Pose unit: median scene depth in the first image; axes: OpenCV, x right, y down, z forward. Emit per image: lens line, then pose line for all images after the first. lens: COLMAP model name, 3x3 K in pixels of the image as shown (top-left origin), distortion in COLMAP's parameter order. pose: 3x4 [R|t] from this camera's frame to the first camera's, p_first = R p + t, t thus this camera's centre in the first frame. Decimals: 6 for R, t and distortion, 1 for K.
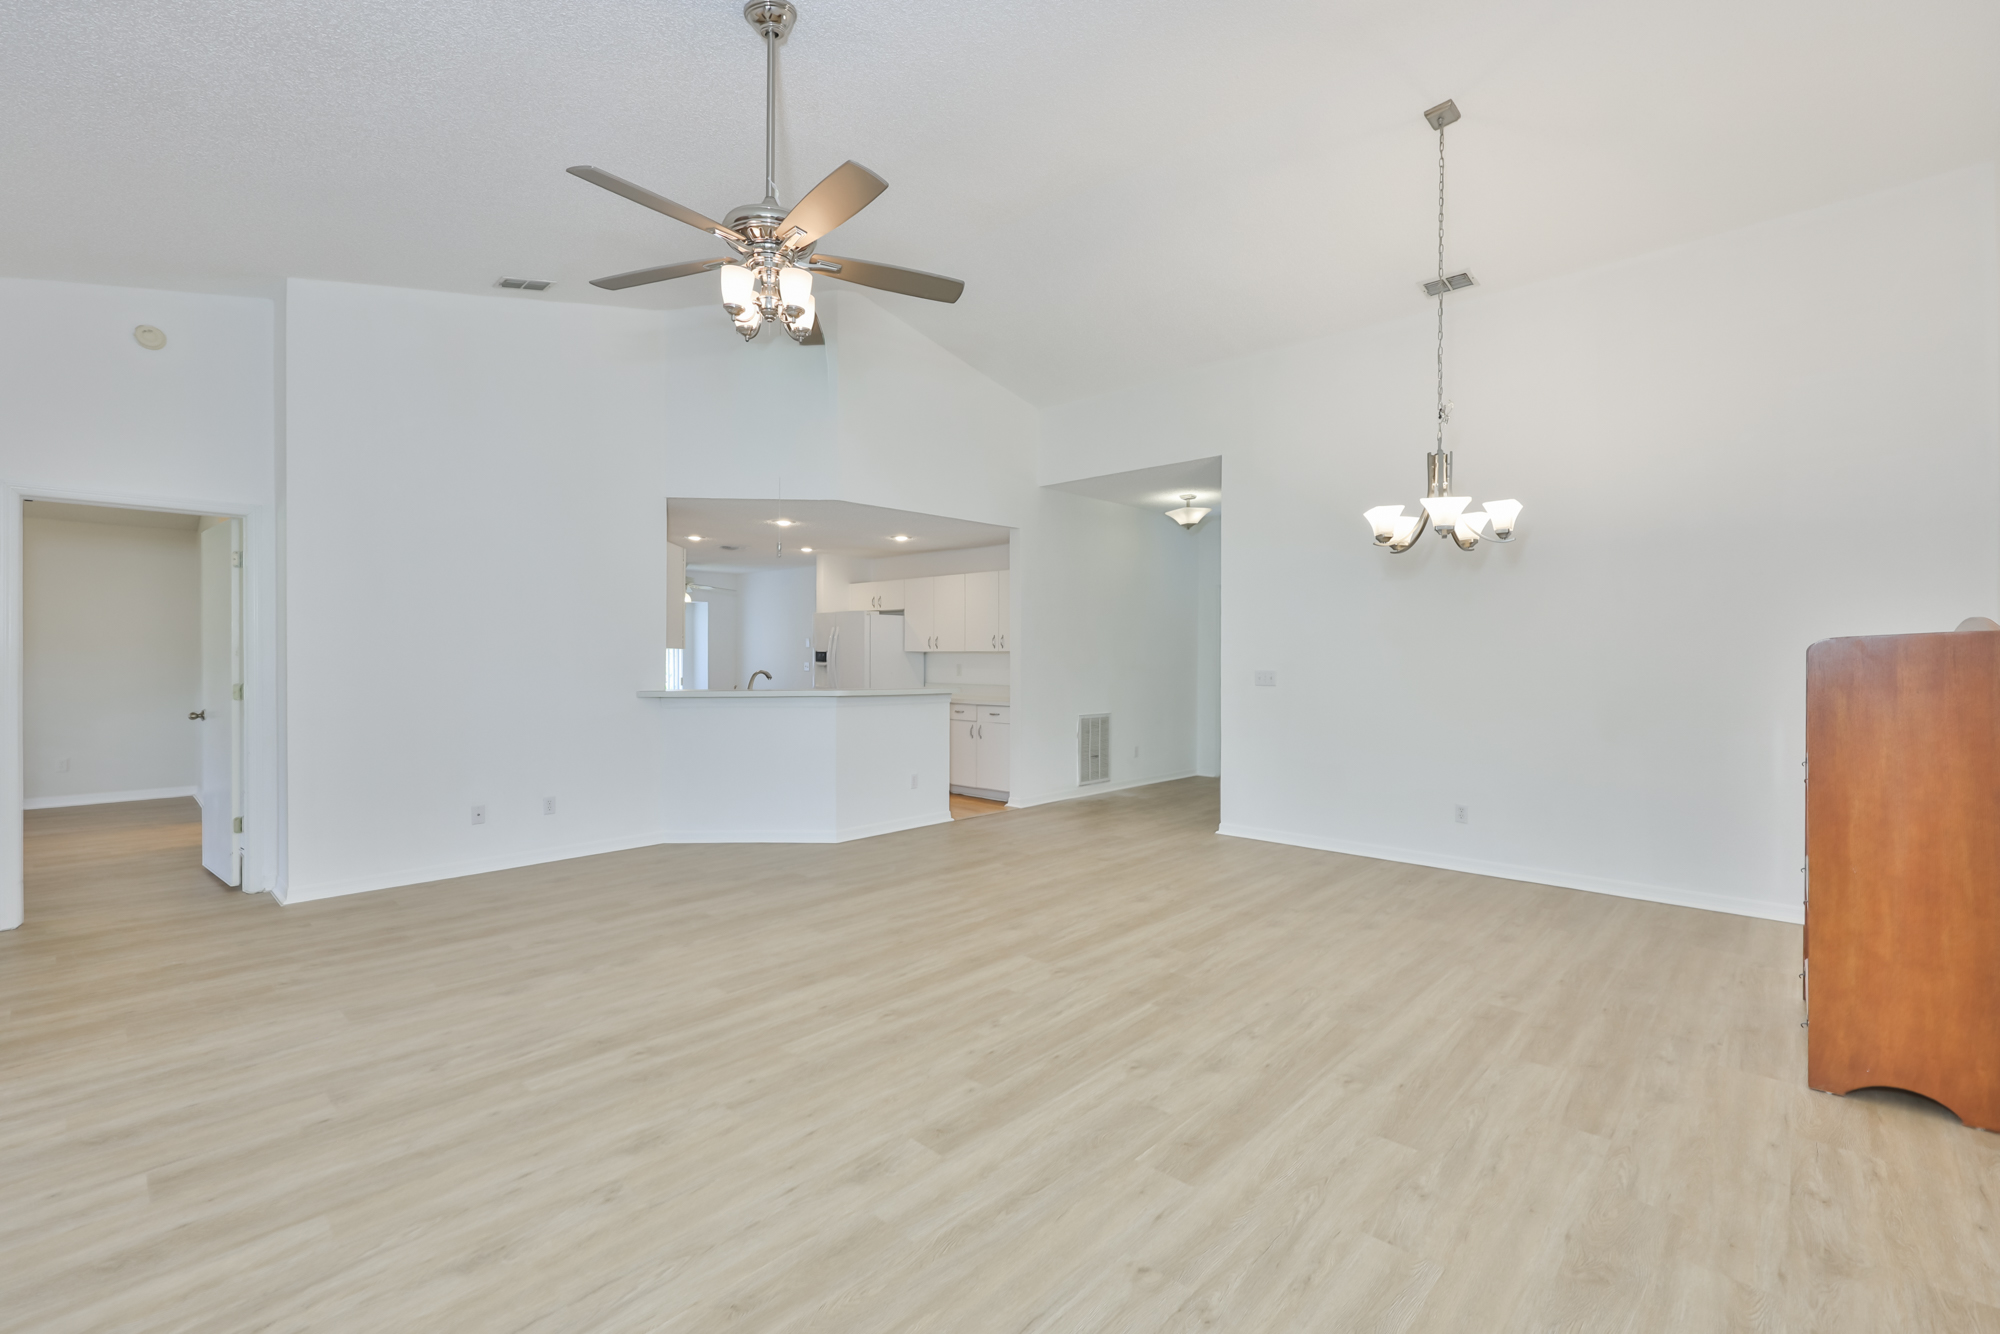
lens RADIAL K [[856.1, 0, 1008.1], [0, 856.1, 668.6], [0, 0, 1]] dist [-0.001953, 0.000298]
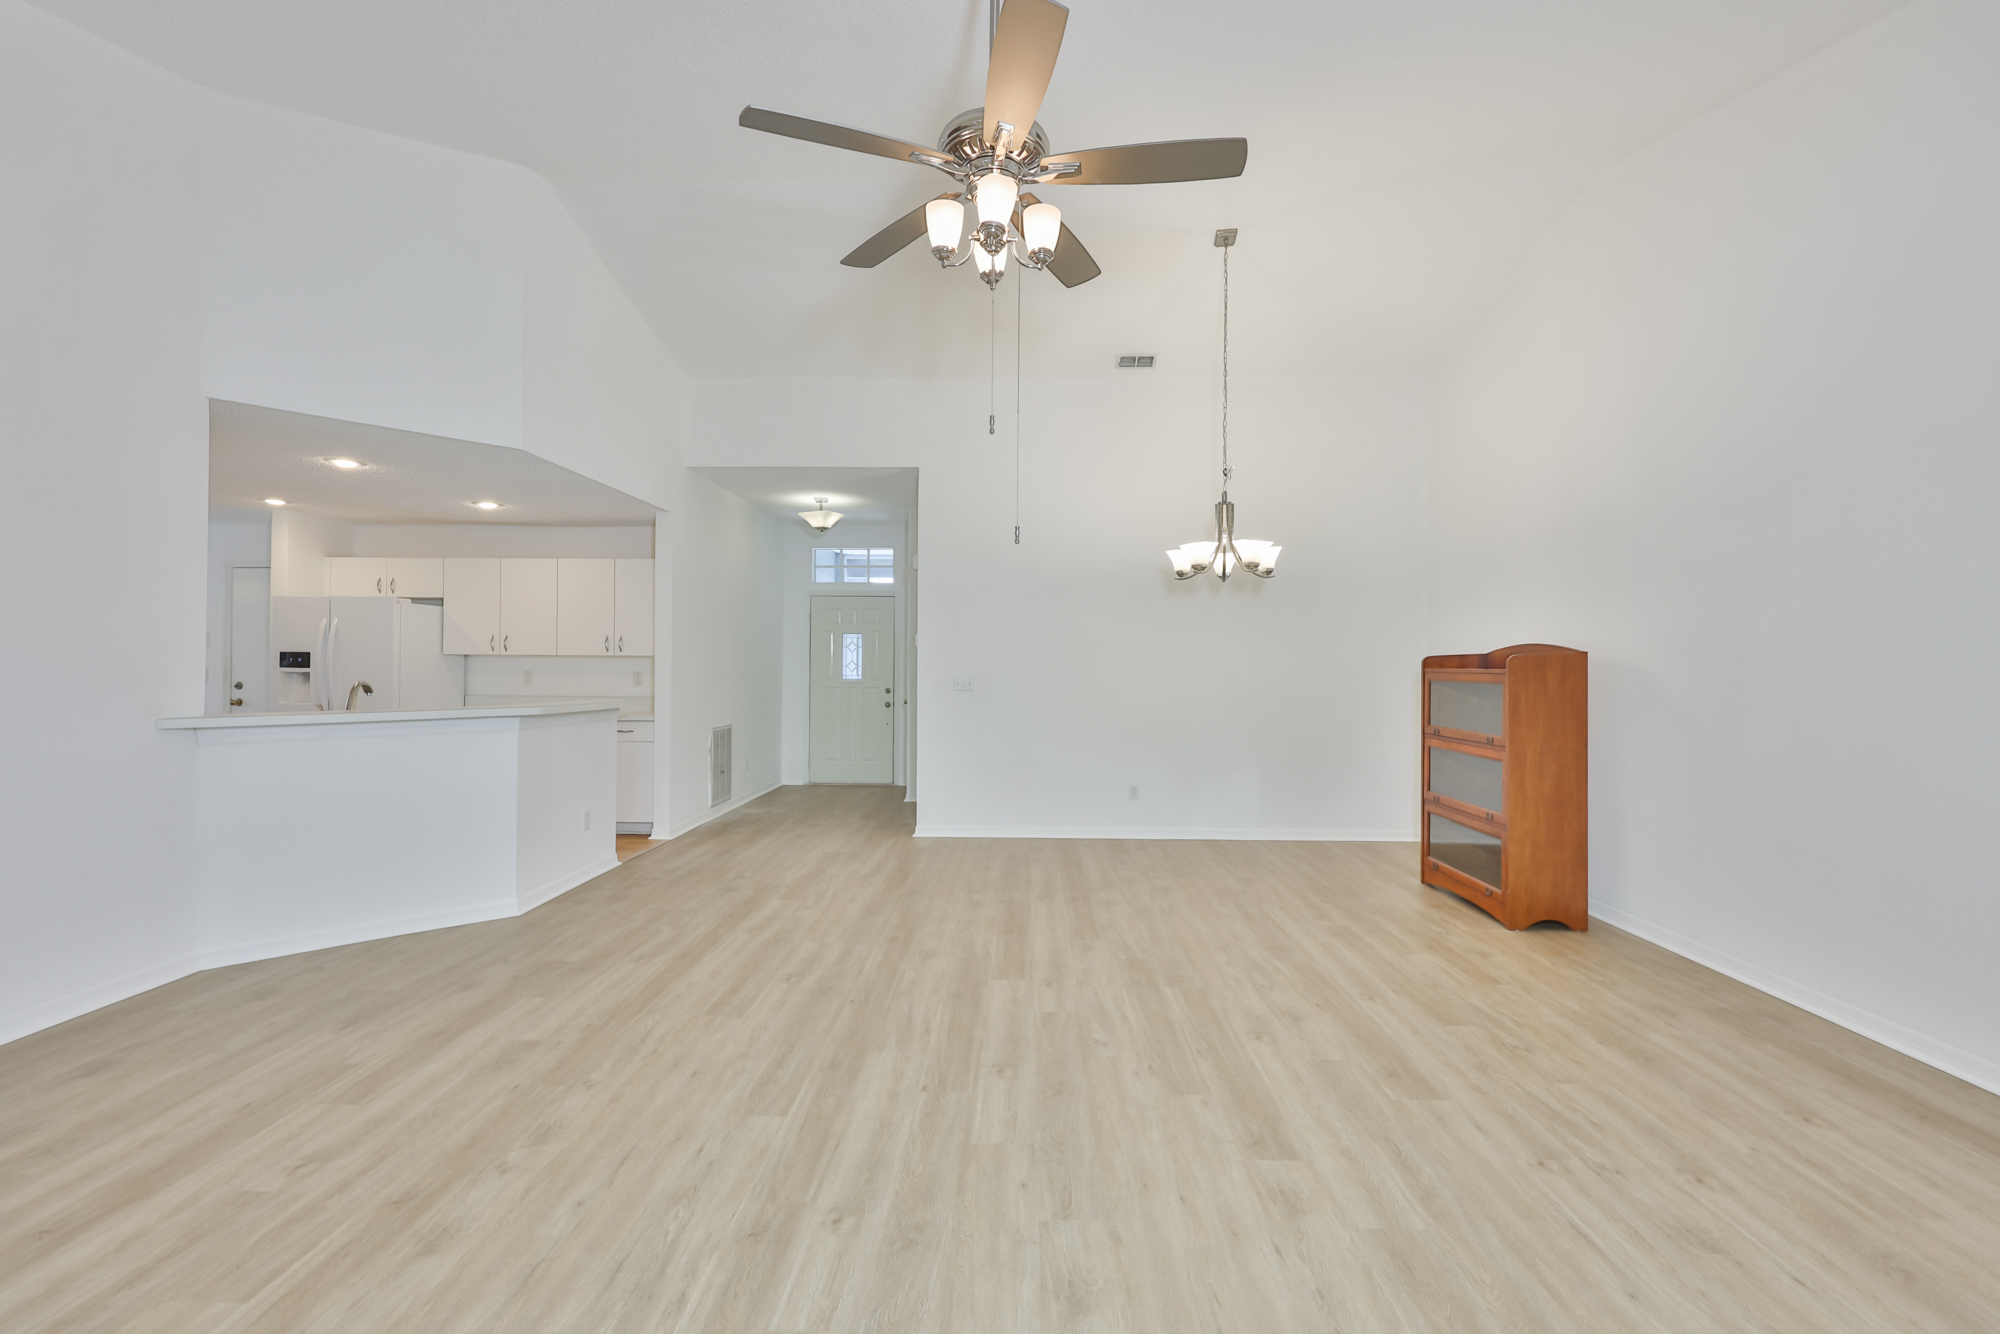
lens RADIAL K [[856.1, 0, 995.3], [0, 856.1, 661.8], [0, 0, 1]] dist [-0.001953, 0.000298]
pose [[0.752781, 0.004997, 0.658252, -0.691313], [0.005024, 0.999898, -0.013336, -0.002624], [-0.658252, 0.013346, 0.752679, 0.323547]]
